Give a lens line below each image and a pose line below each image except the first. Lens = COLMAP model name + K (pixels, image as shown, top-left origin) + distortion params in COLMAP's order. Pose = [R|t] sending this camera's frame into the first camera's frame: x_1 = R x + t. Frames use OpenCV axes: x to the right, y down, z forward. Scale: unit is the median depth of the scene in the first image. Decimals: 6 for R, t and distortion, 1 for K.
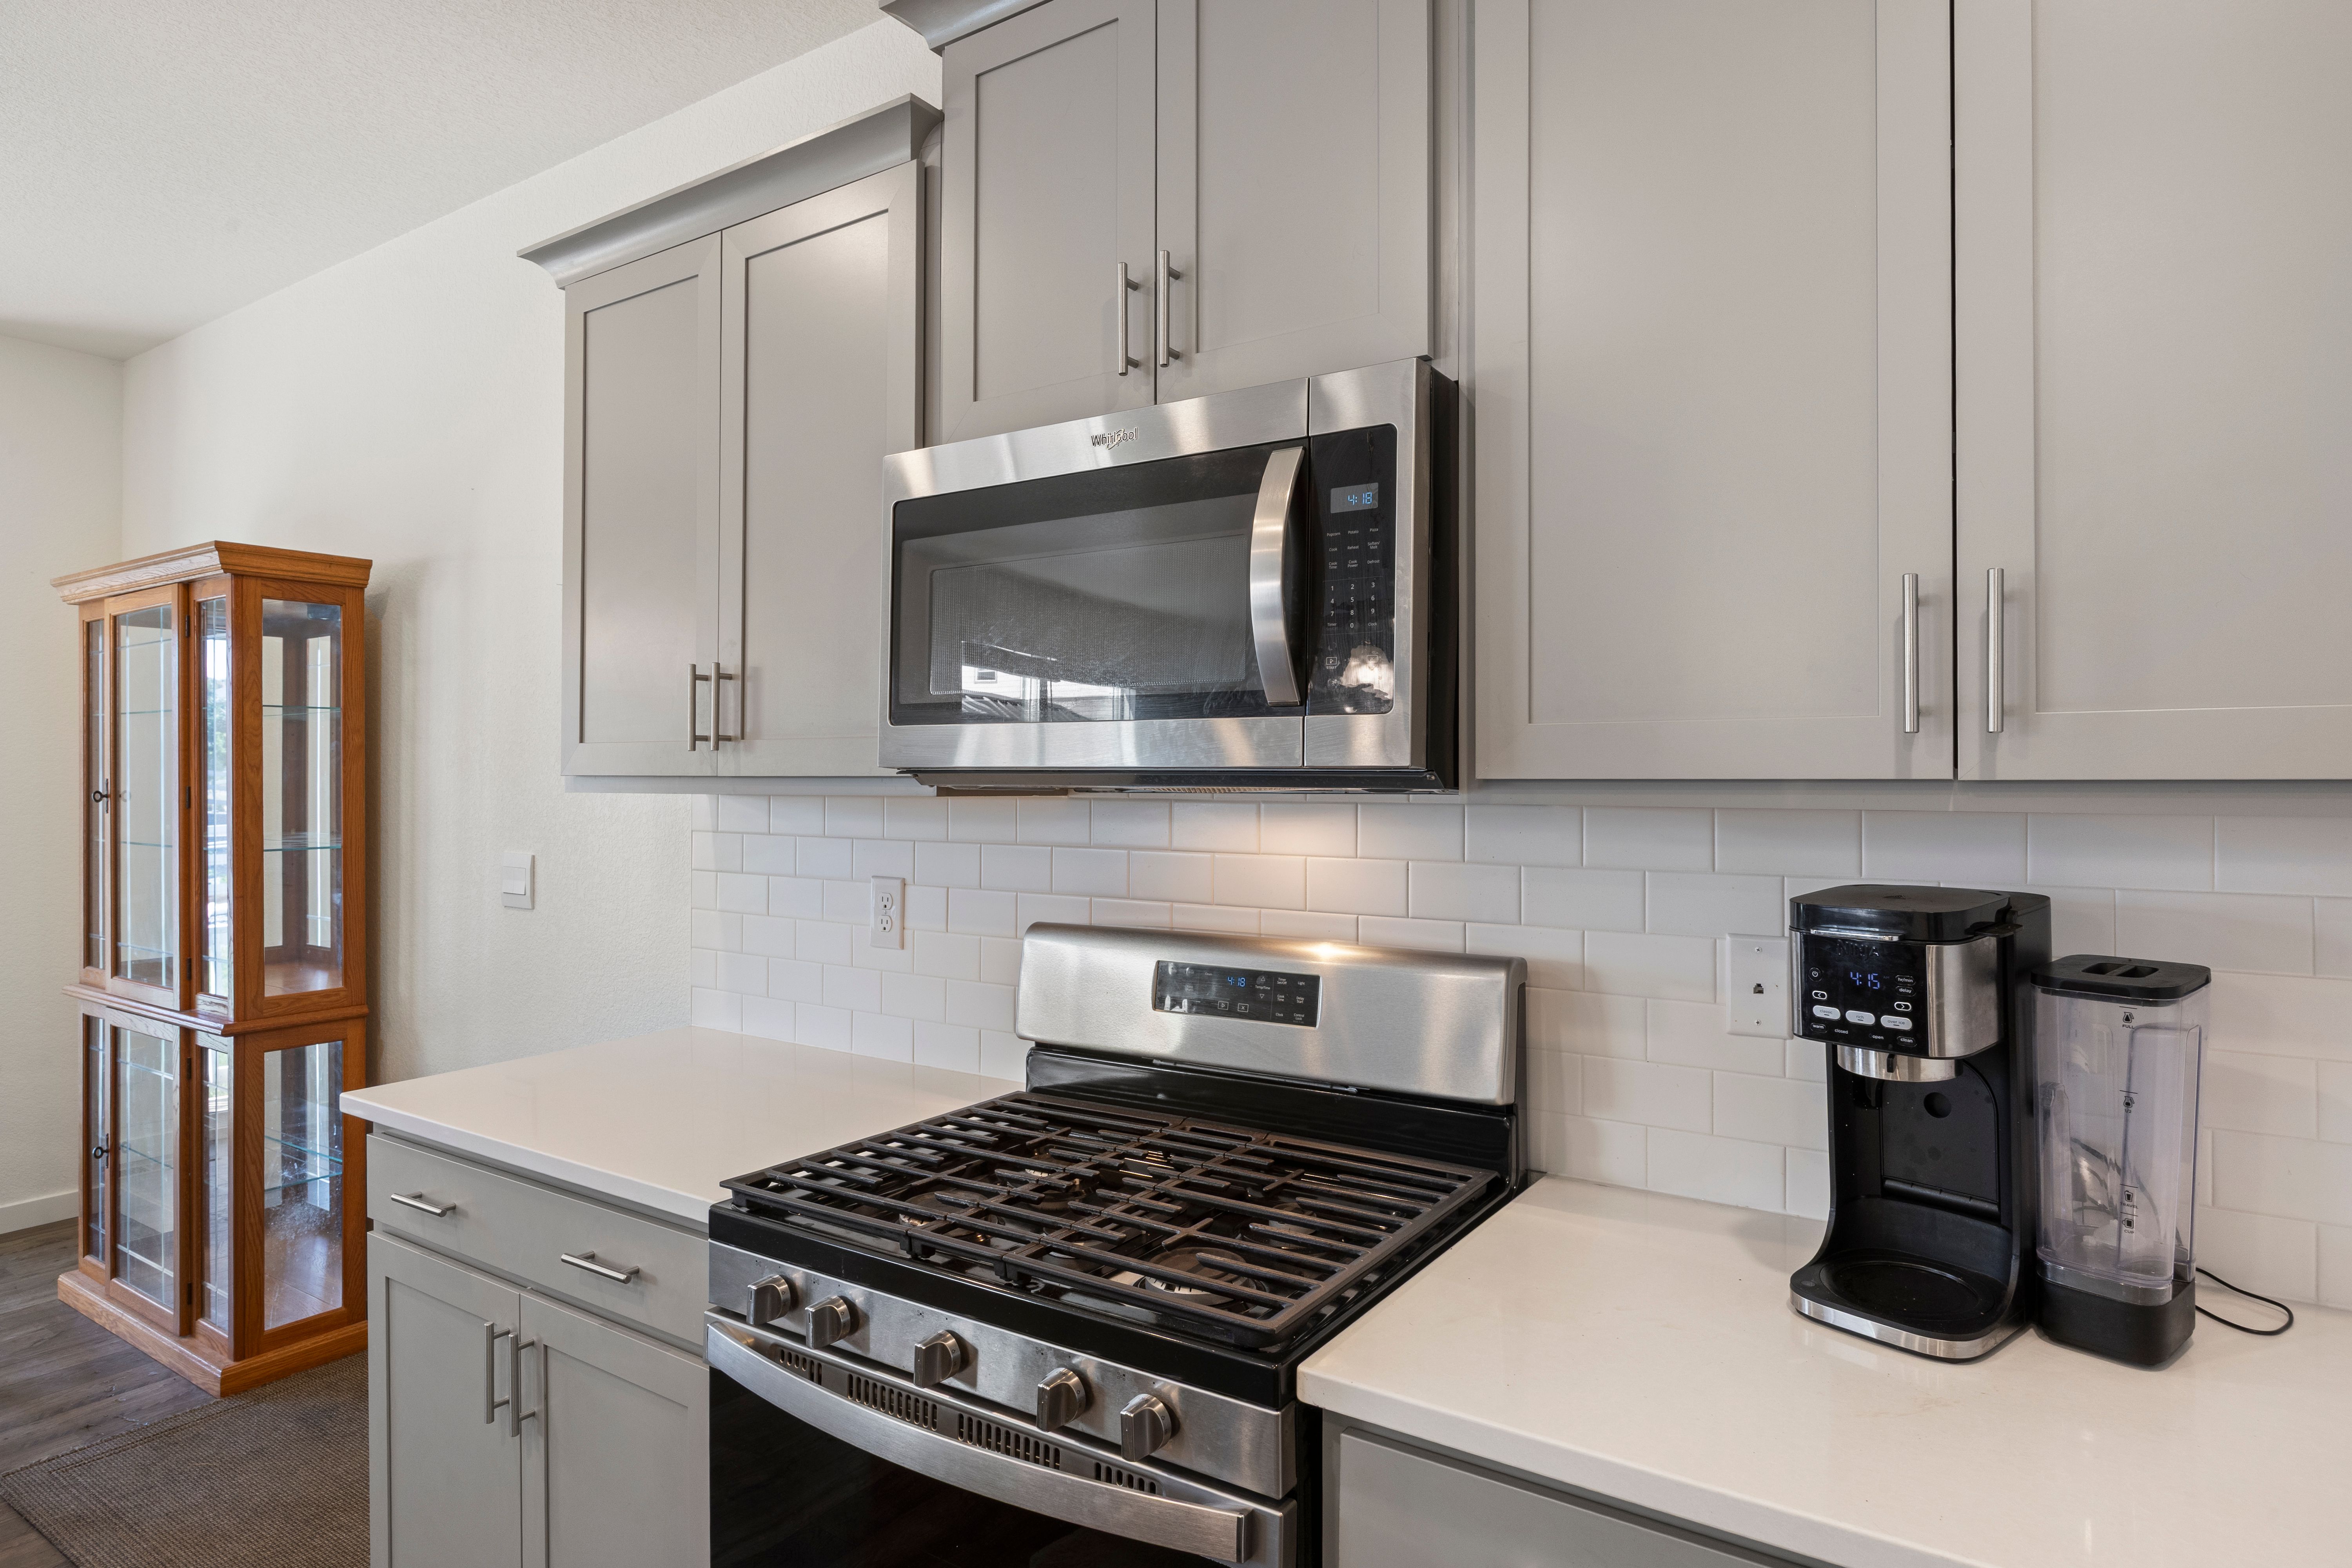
lens RADIAL K [[1328.3, 0, 1145.0], [0, 1328.3, 775.9], [0, 0, 1]] dist [0.000300, 0.000683]
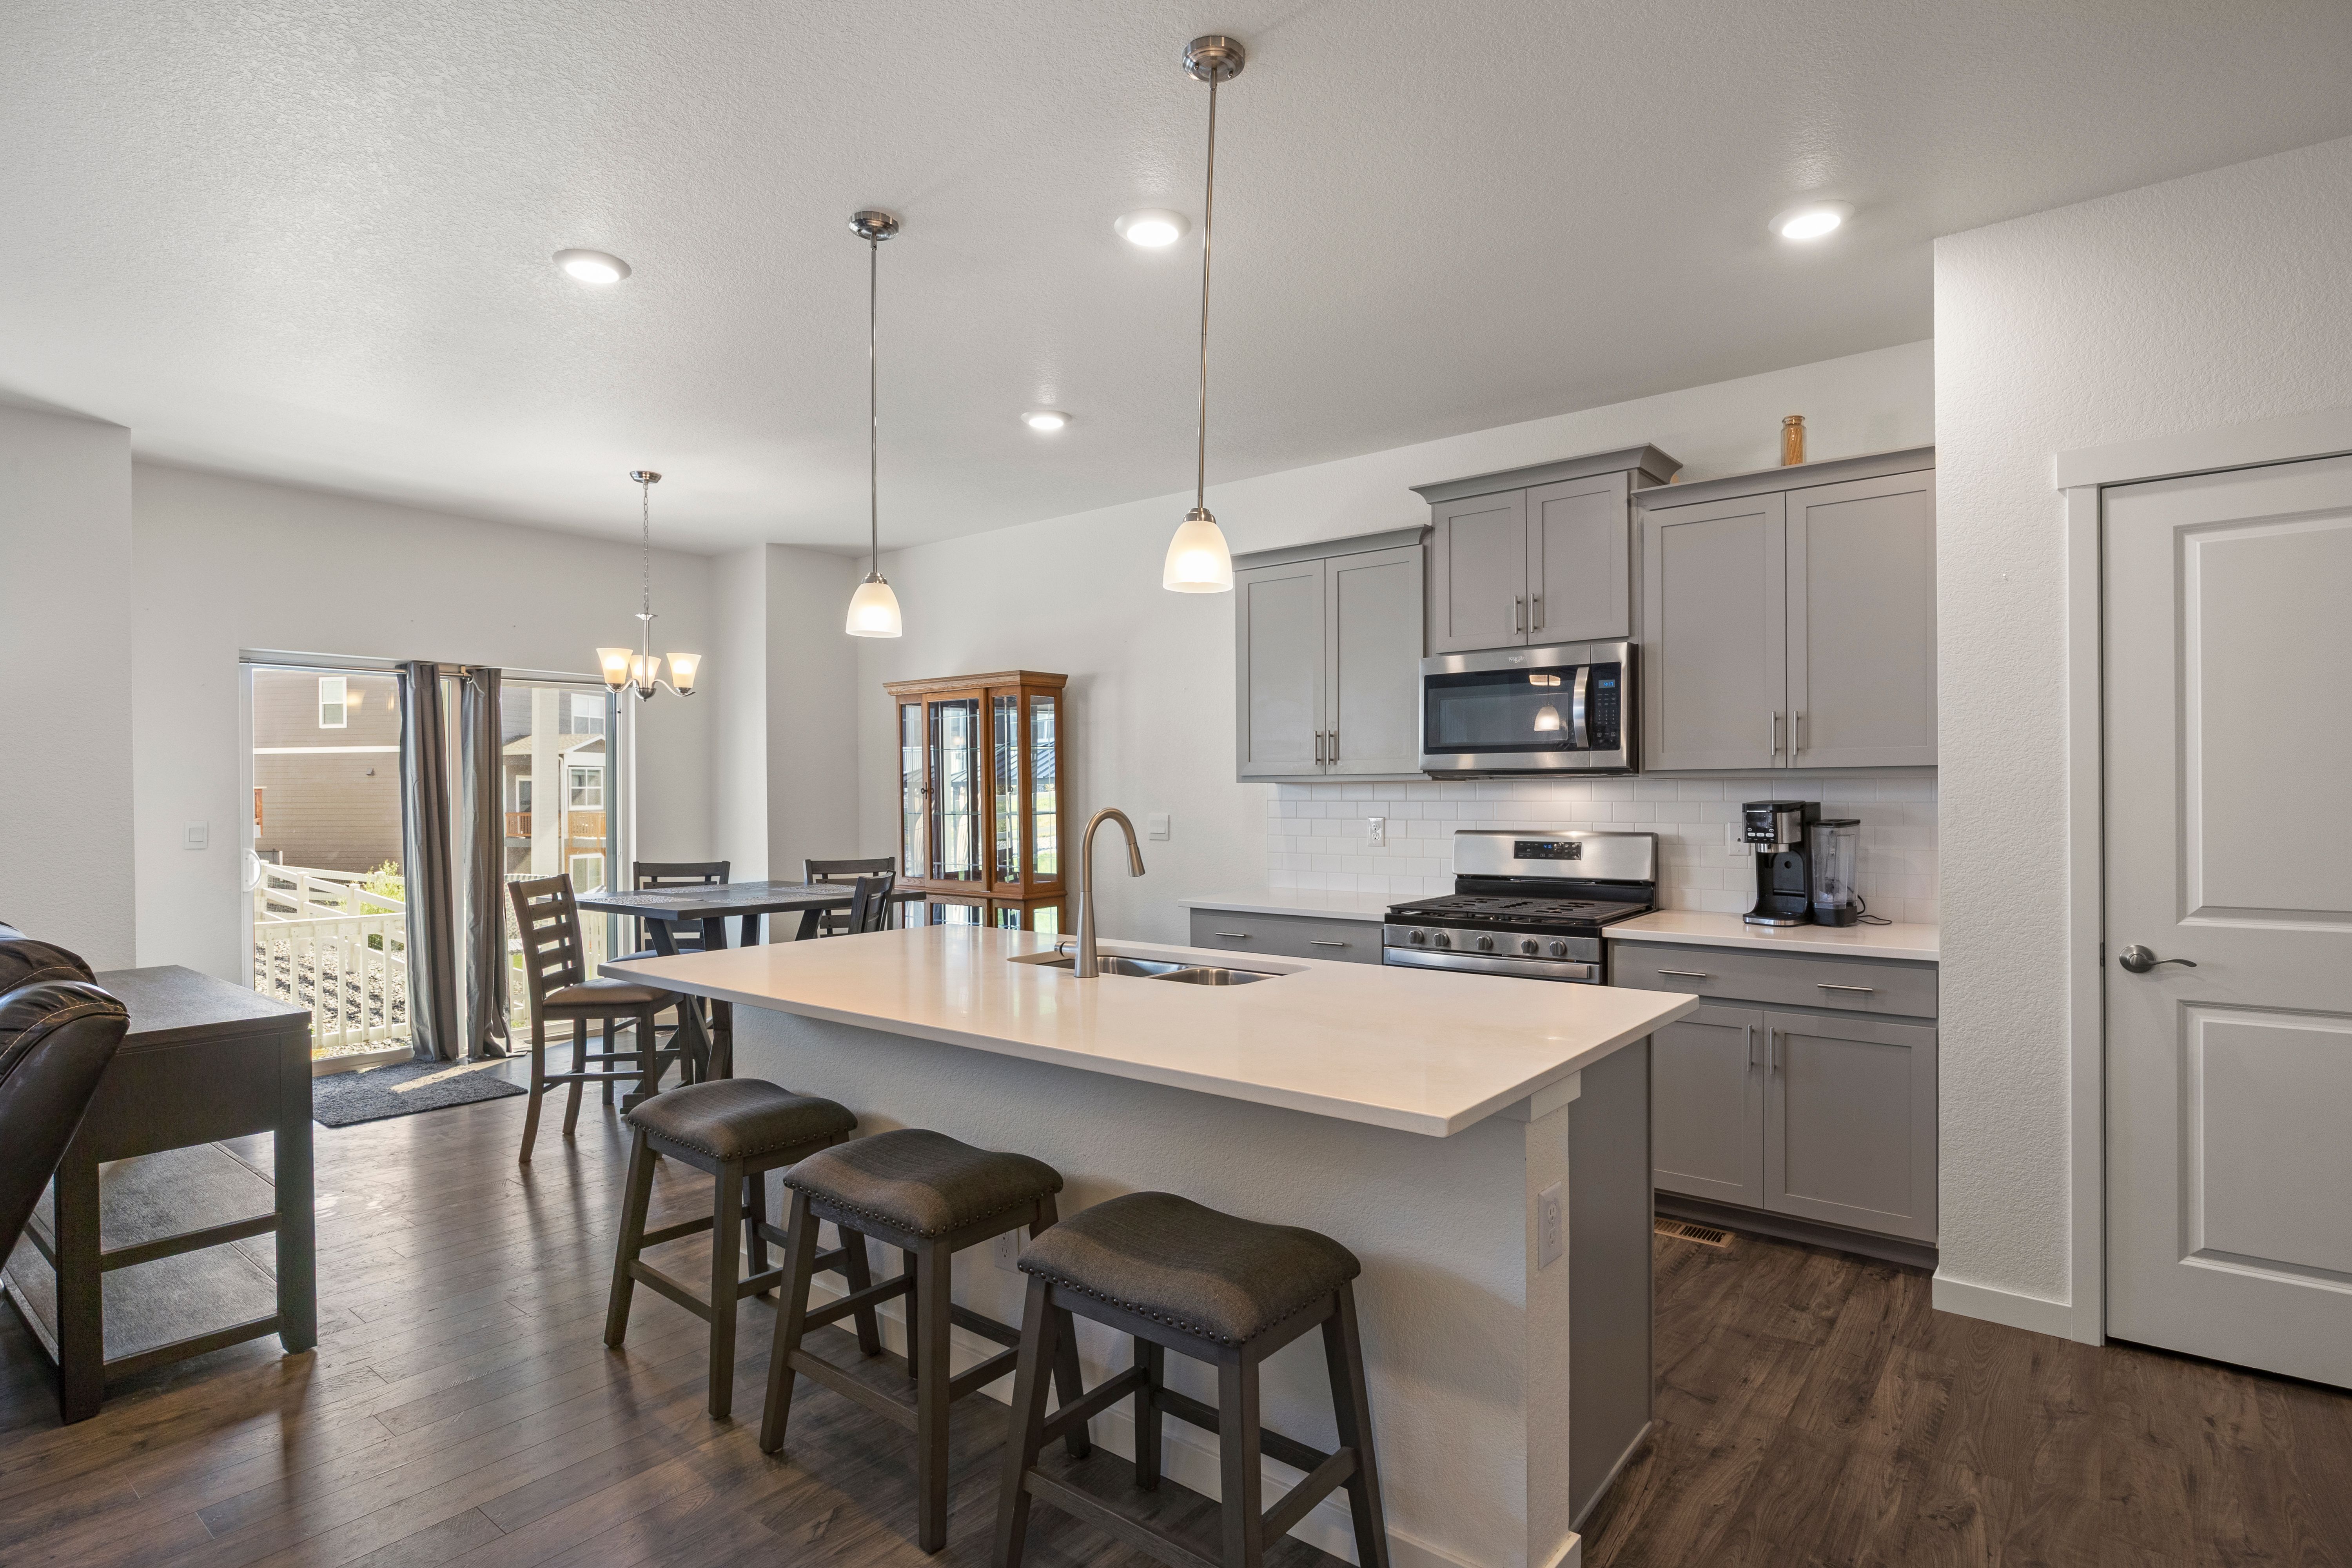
lens RADIAL K [[1156.3, 0, 1180.9], [0, 1156.3, 802.5], [0, 0, 1]] dist [0.000490, -0.000862]
pose [[0.997512, -0.006668, -0.070182, -0.665790], [0.007500, 0.999905, 0.011590, 0.038533], [0.070098, -0.012087, 0.997467, -1.840401]]
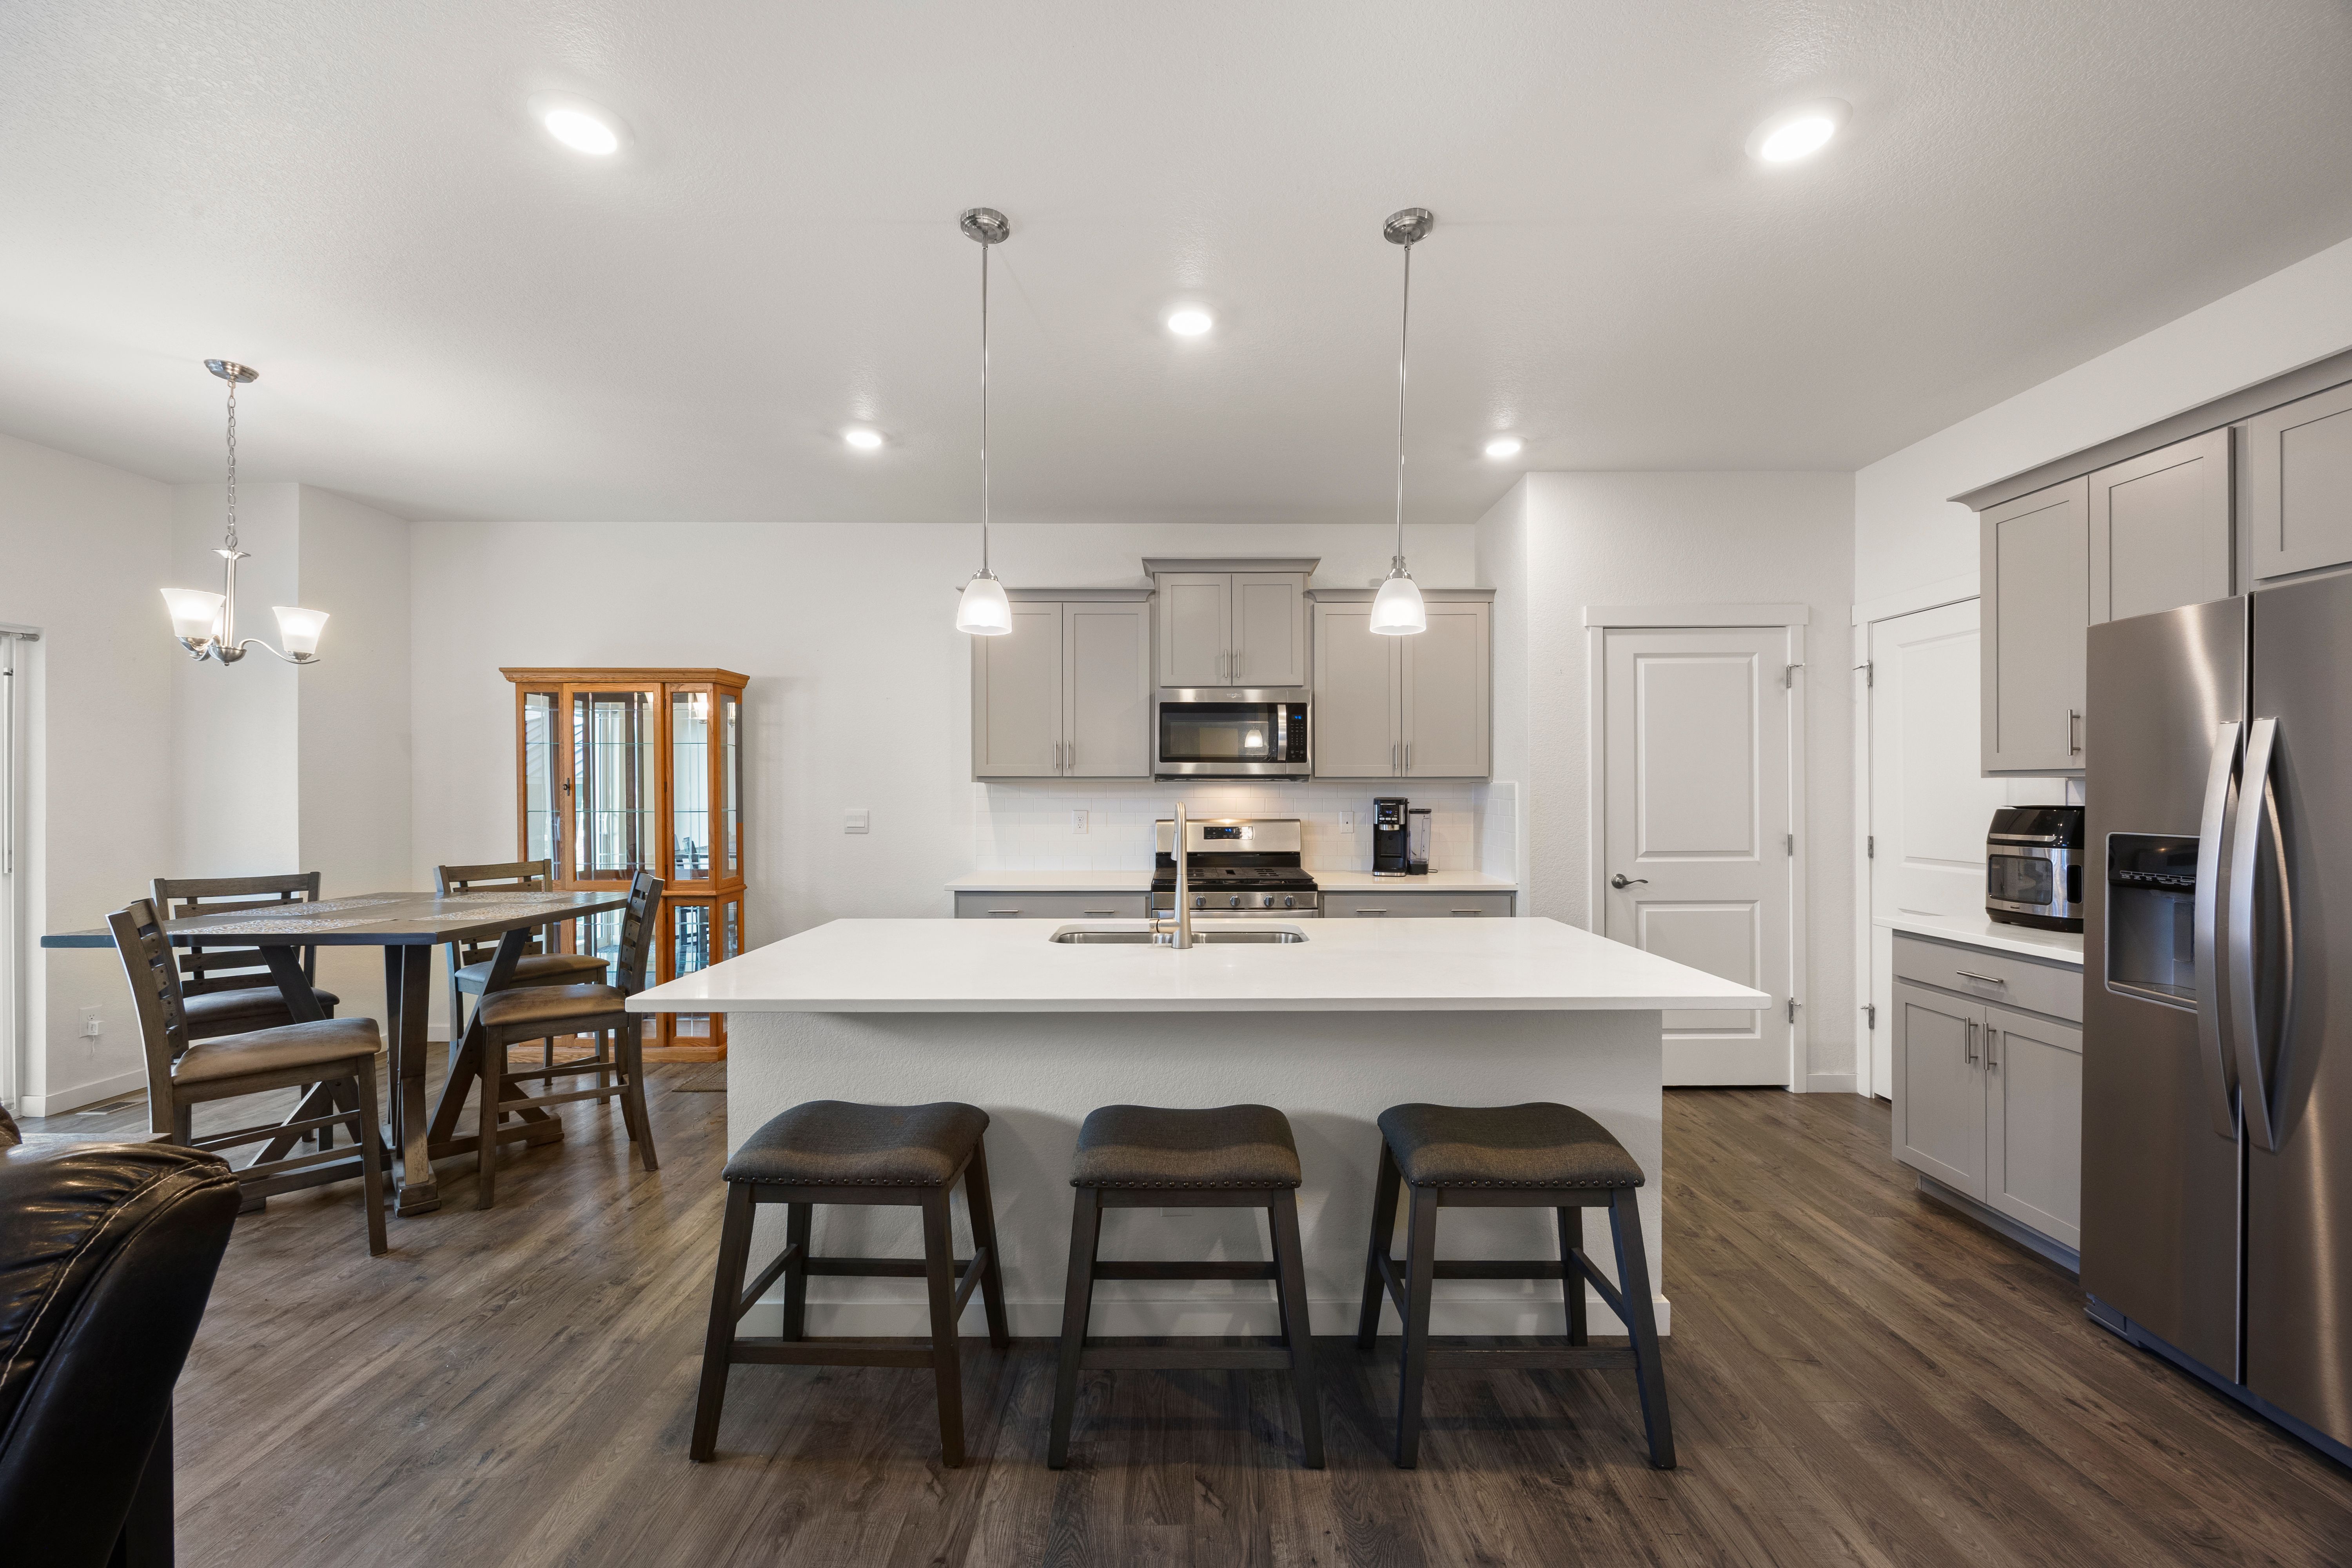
lens RADIAL K [[892.1, 0, 1172.3], [0, 892.1, 792.1], [0, 0, 1]] dist [0.000571, -0.000125]
pose [[0.828845, -0.002156, 0.559474, -1.936514], [0.000022, 0.999993, 0.003820, 0.044546], [-0.559478, -0.003153, 0.828839, -1.347477]]
